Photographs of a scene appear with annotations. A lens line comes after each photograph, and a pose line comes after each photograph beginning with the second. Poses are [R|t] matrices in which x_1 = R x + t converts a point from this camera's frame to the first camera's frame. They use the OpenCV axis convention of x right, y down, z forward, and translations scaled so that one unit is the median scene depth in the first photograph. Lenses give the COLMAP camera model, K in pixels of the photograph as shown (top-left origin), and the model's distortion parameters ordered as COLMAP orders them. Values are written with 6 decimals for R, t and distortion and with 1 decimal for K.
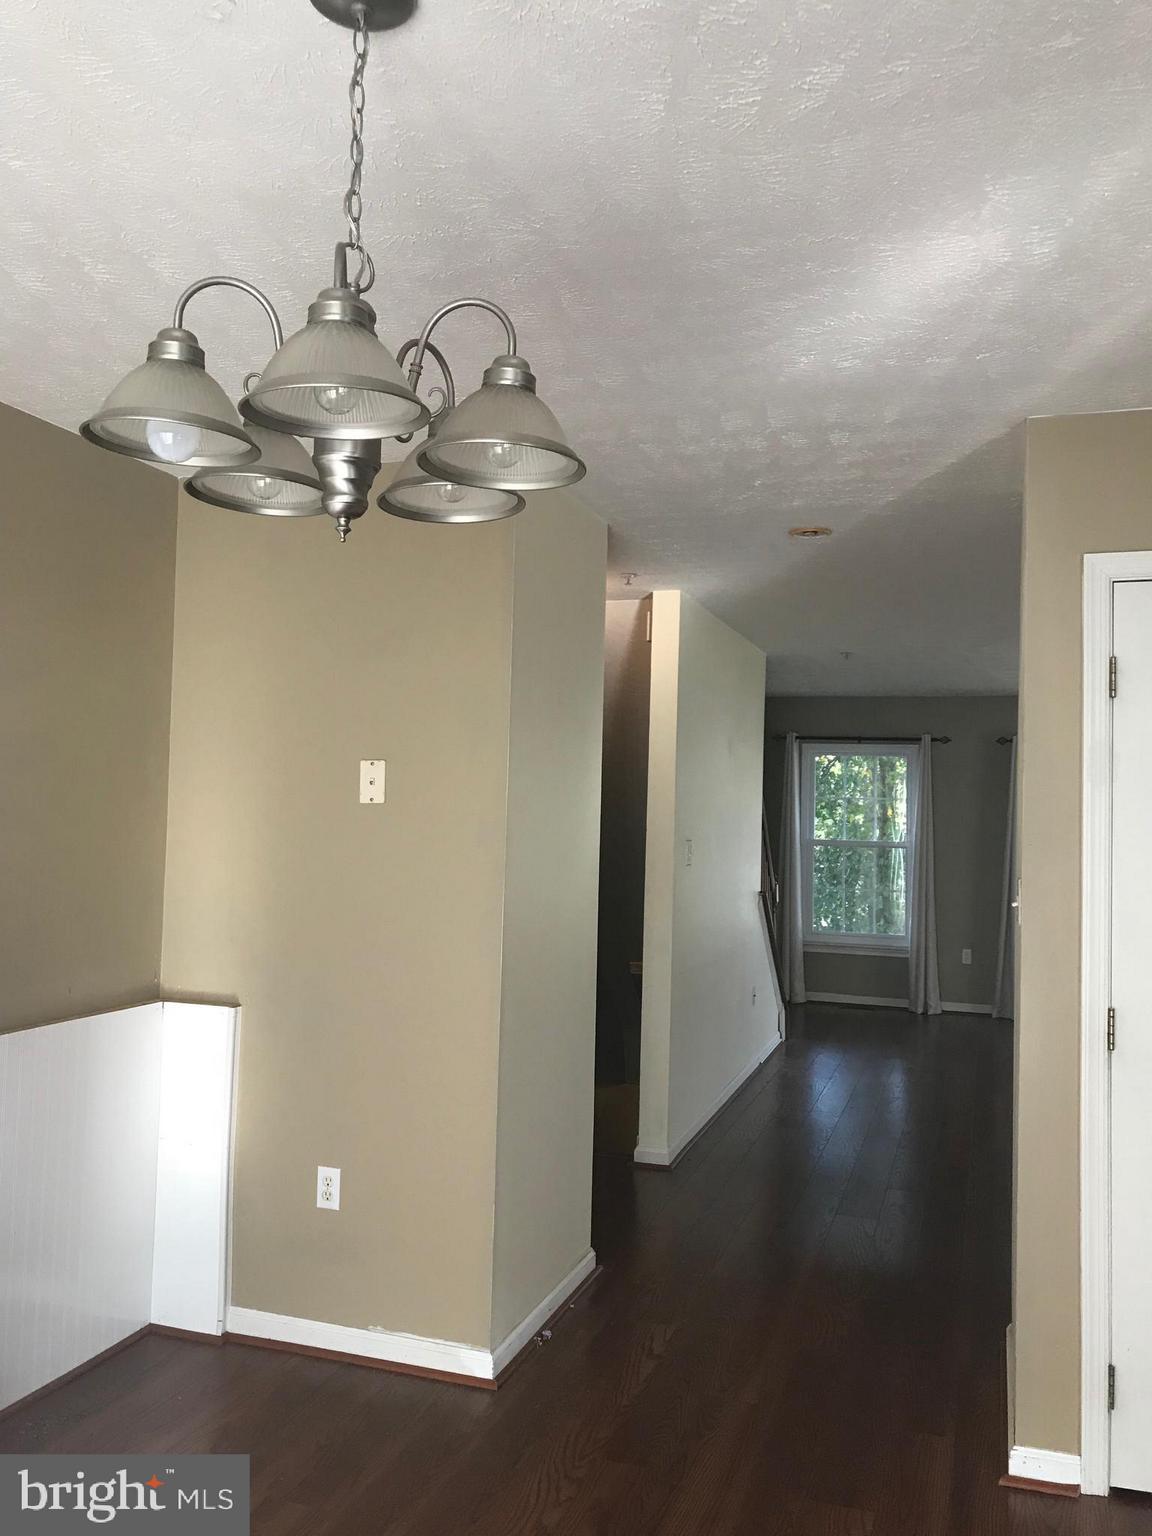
lens RADIAL K [[1279.3, 0, 572.6], [0, 1279.3, 742.8], [0, 0, 1]] dist [0.080224, -0.127071]
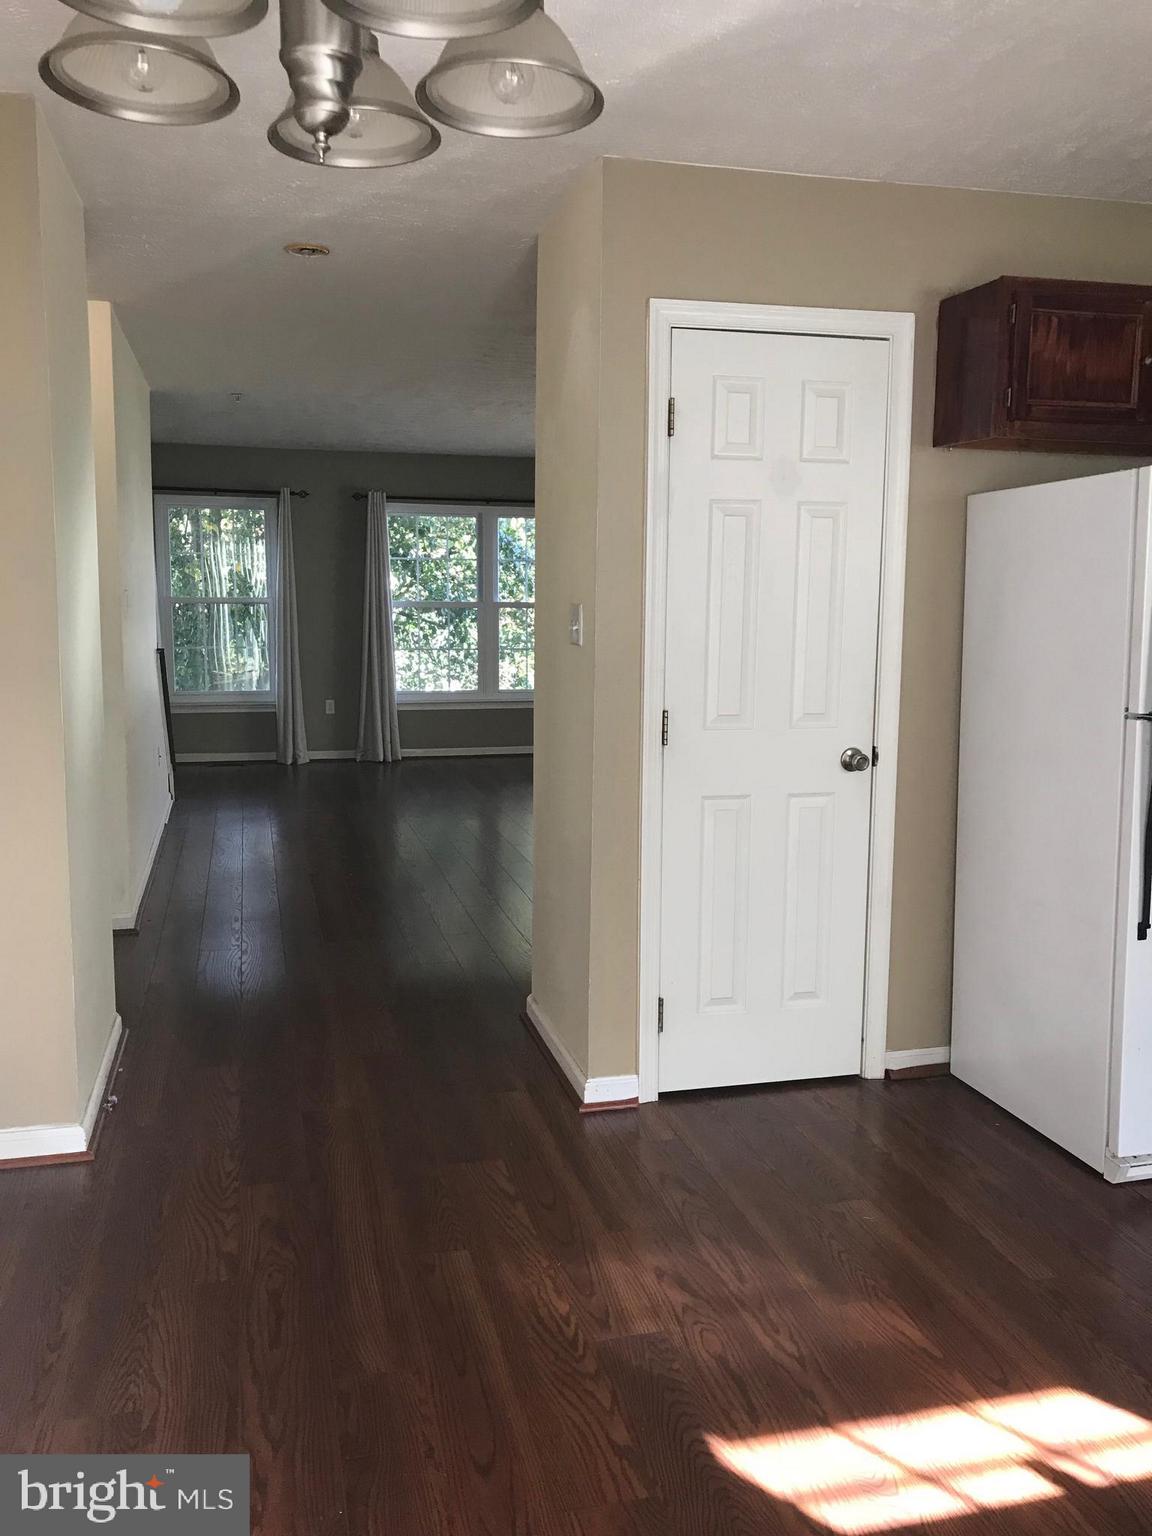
lens RADIAL K [[1282.2, 0, 576.0], [0, 1282.2, 768.0], [0, 0, 1]] dist [0.078079, -0.072887]
pose [[0.835813, -0.094478, 0.540823, -0.285240], [-0.013286, 0.981313, 0.191961, 0.034229], [-0.548853, -0.167629, 0.818939, 0.081918]]
